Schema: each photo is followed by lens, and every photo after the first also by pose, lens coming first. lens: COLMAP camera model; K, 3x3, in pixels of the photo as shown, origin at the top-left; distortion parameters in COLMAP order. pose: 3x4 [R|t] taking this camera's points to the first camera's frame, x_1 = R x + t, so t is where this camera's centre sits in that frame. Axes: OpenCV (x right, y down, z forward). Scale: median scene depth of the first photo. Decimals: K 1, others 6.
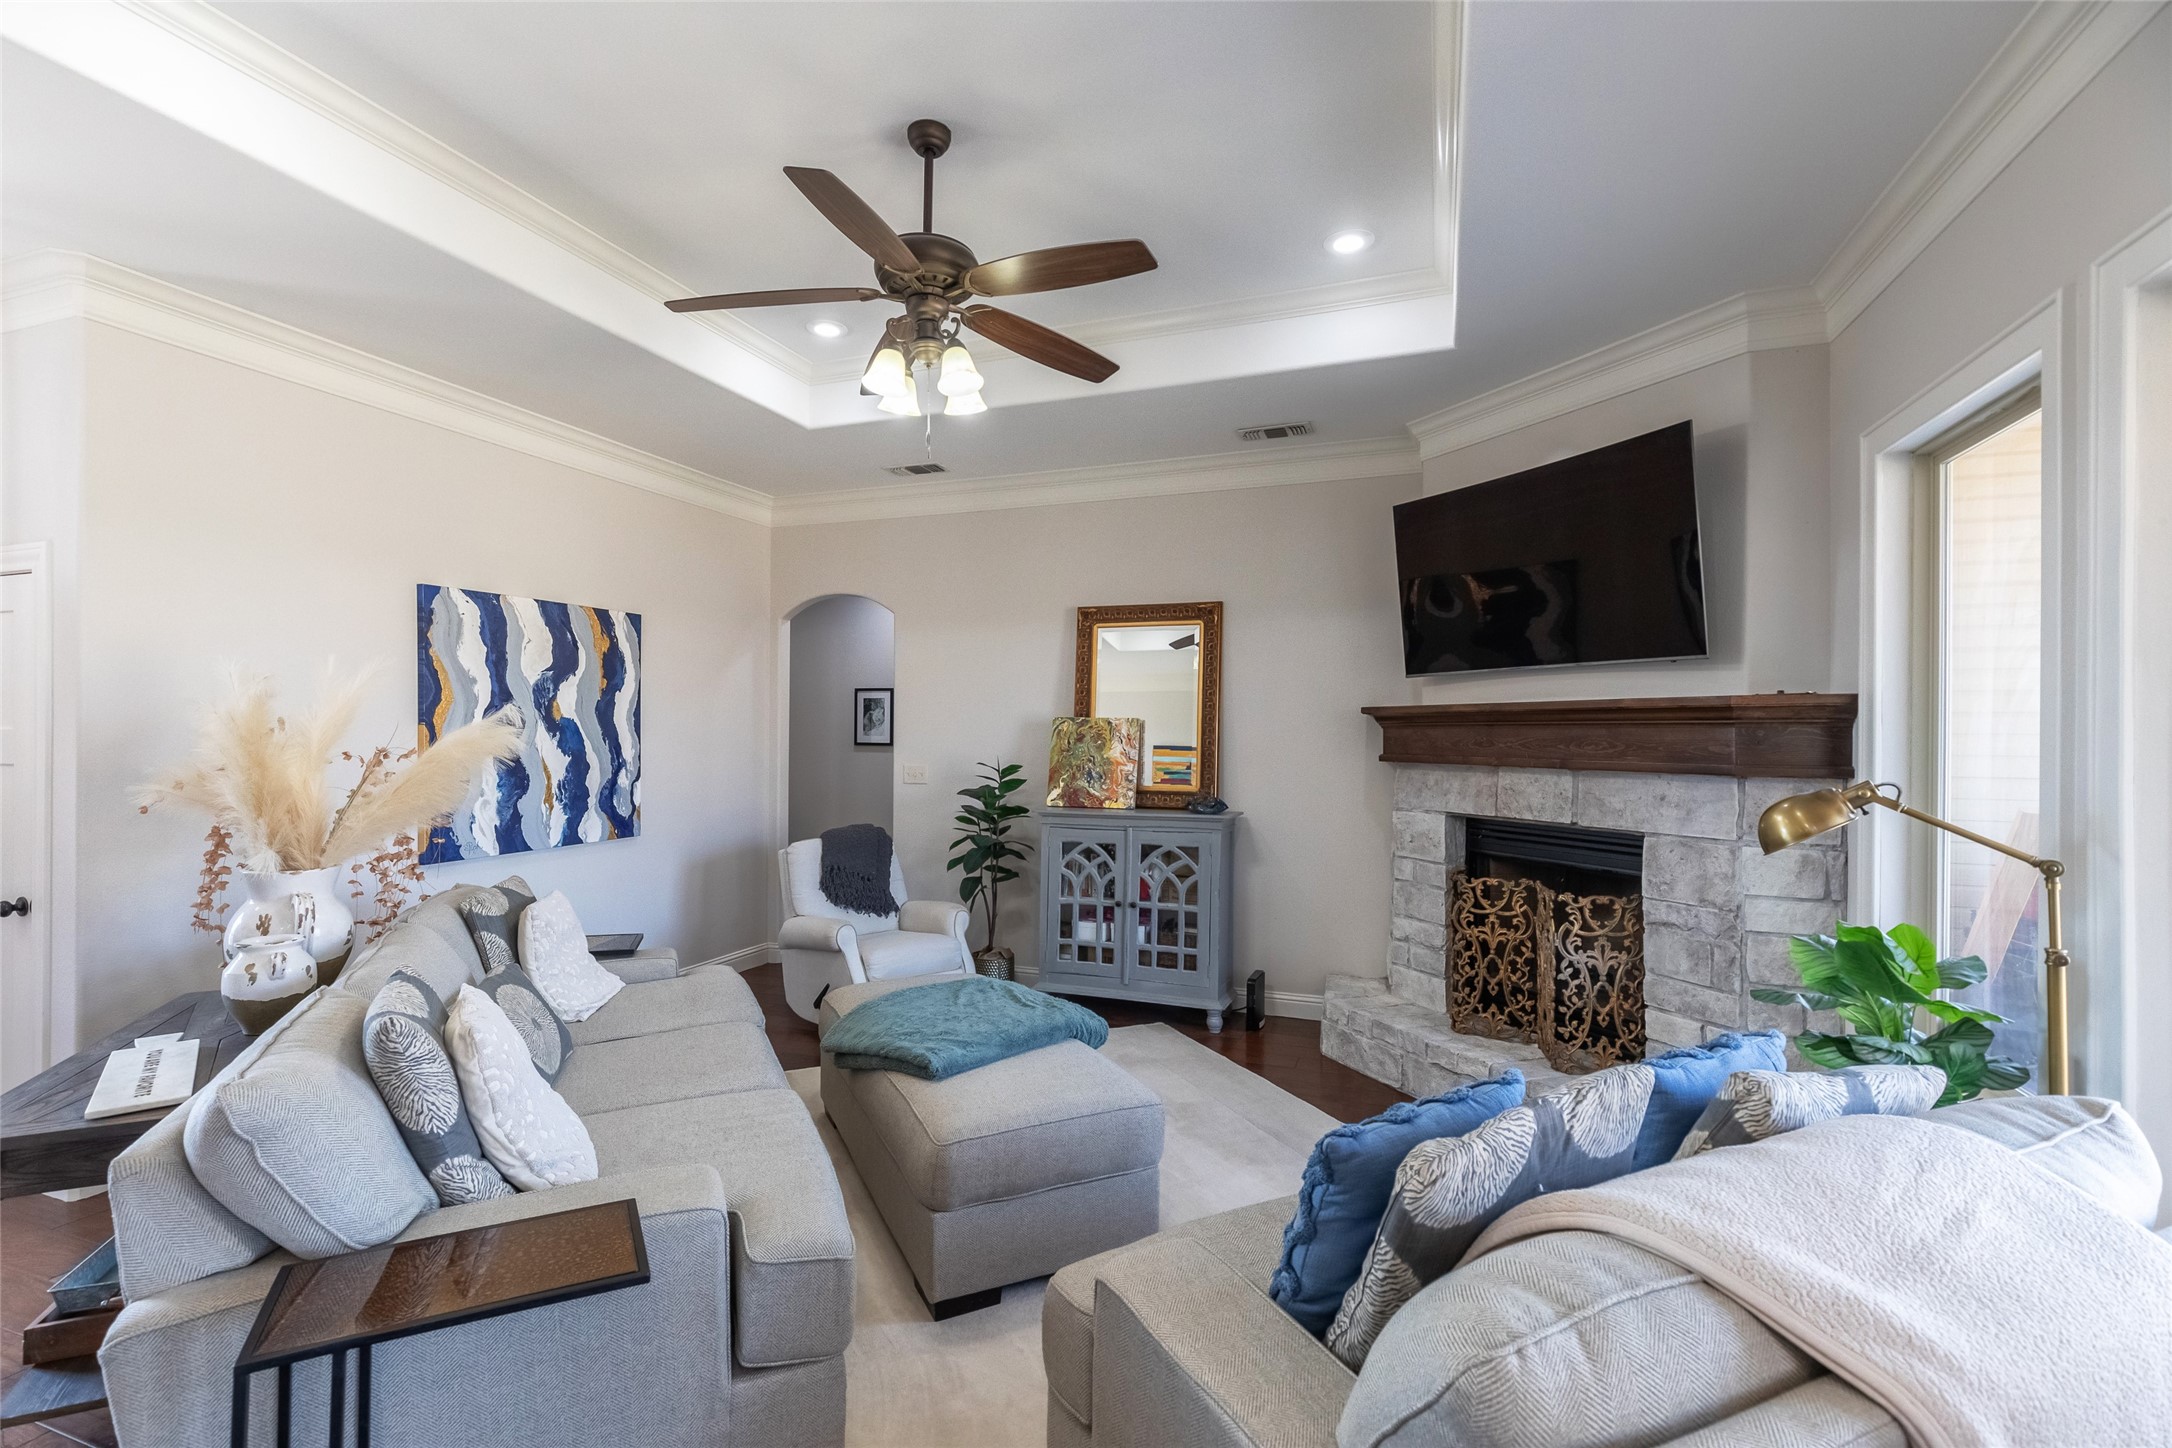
lens RADIAL K [[967.4, 0, 1073.8], [0, 967.4, 728.3], [0, 0, 1]] dist [0.002139, -0.000121]
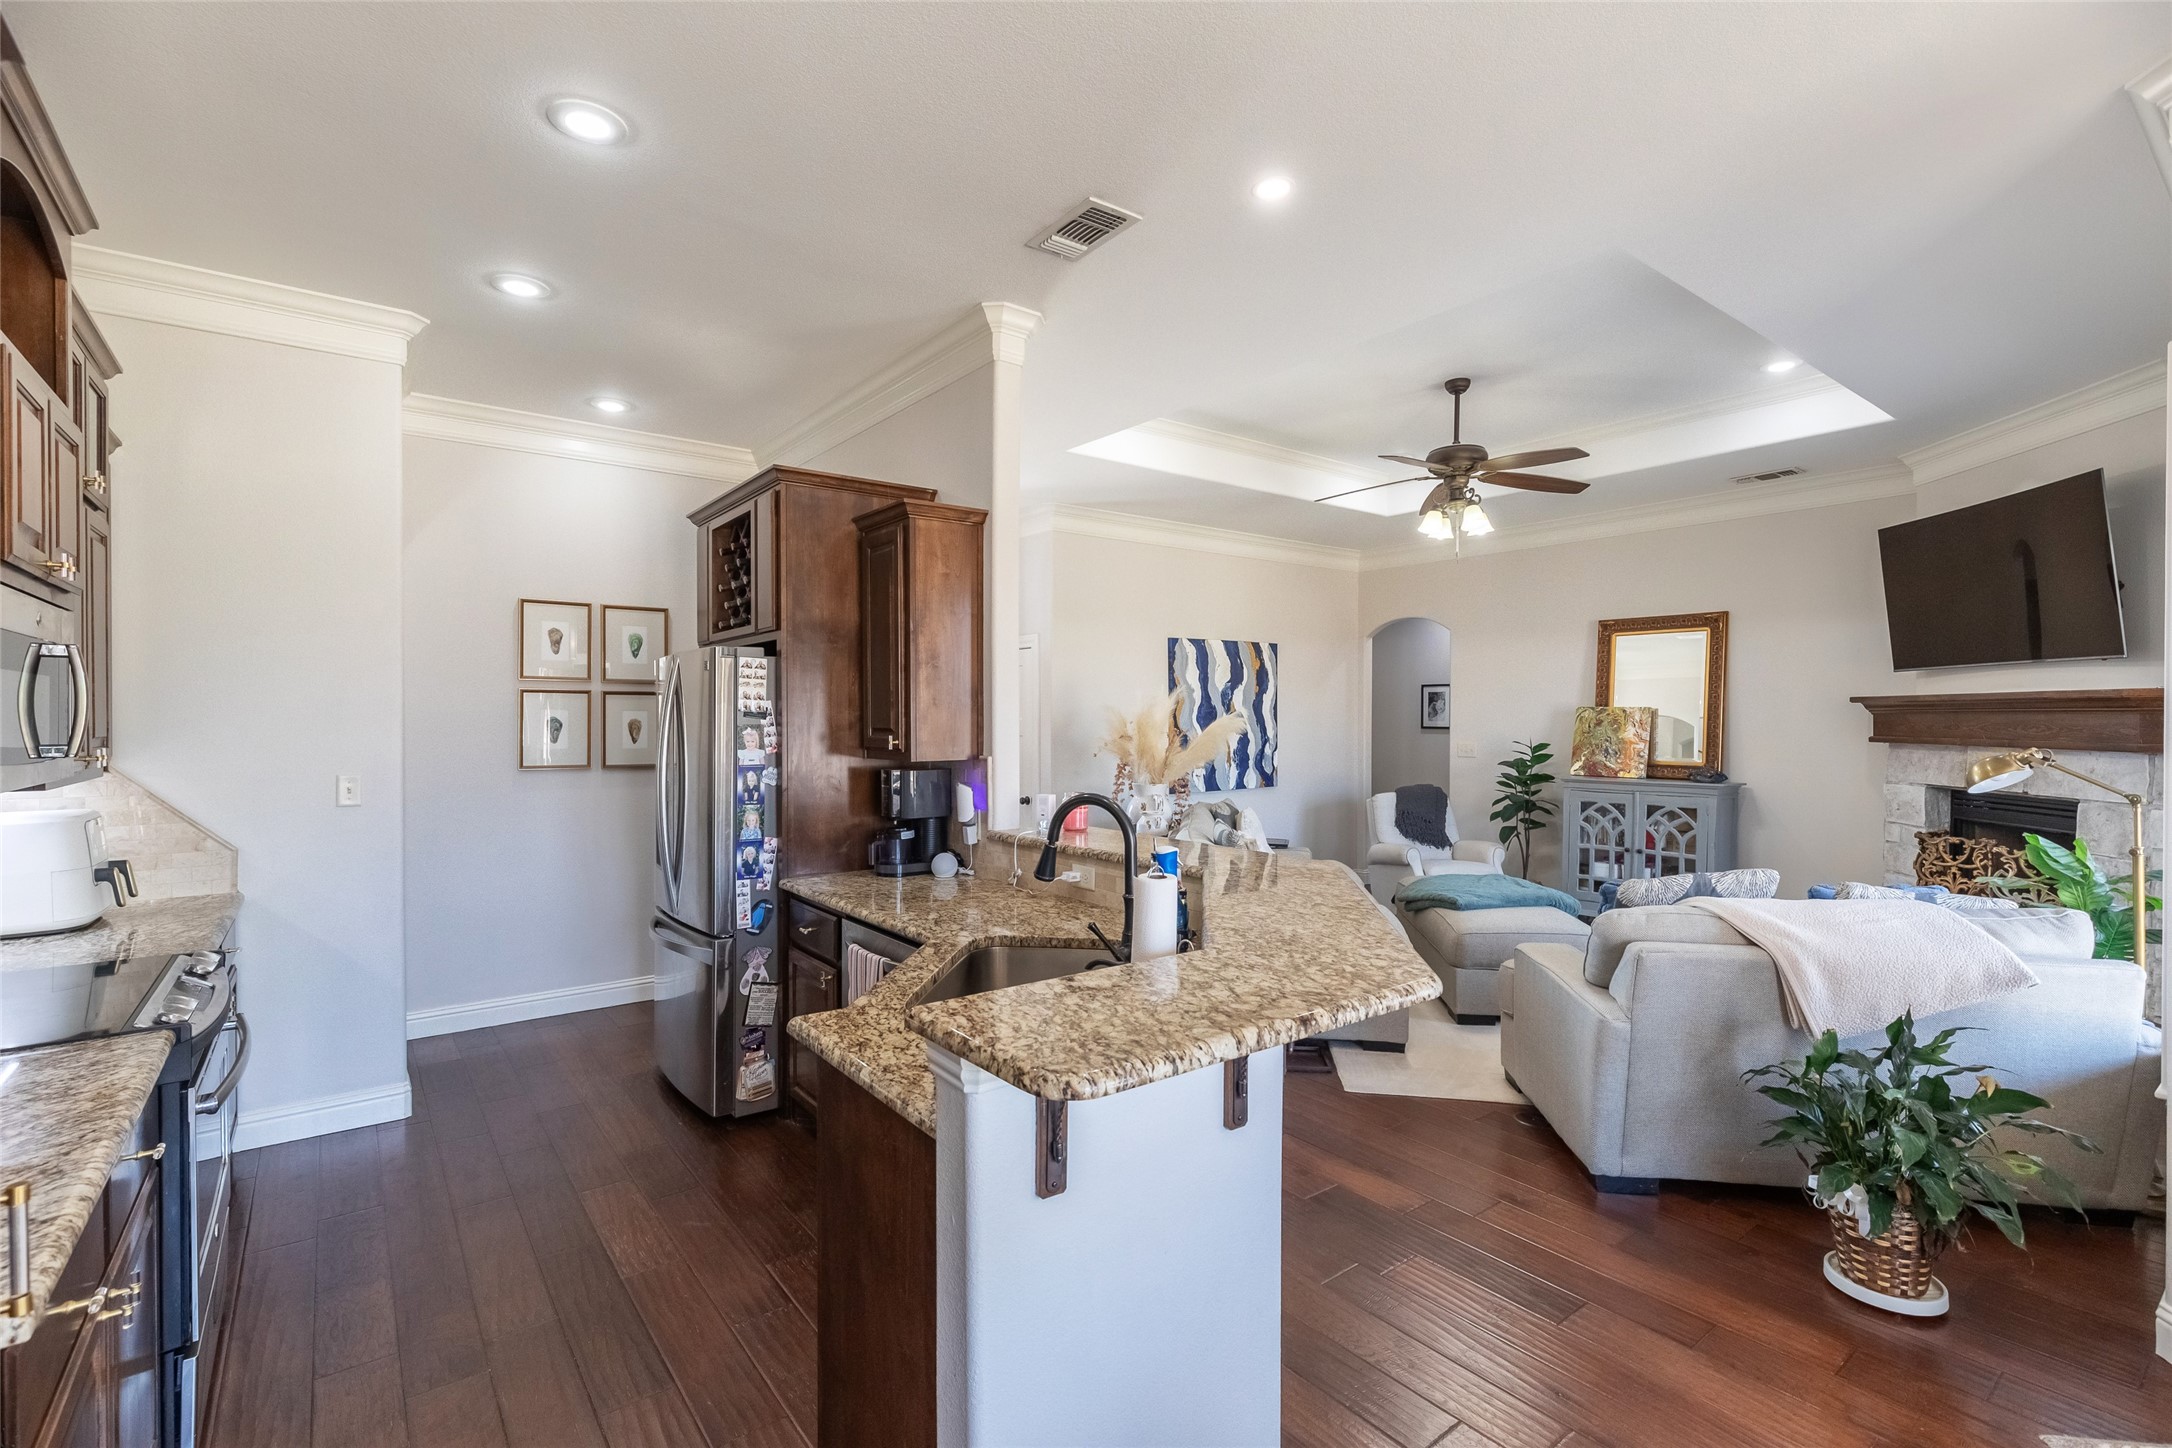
lens RADIAL K [[995.3, 0, 1087.1], [0, 995.3, 730.2], [0, 0, 1]] dist [0.006039, -0.000747]
pose [[0.850426, 0.002385, -0.526089, 0.134998], [0.006591, 0.999863, 0.015188, -0.005266], [0.526053, -0.016384, 0.850294, -0.528275]]
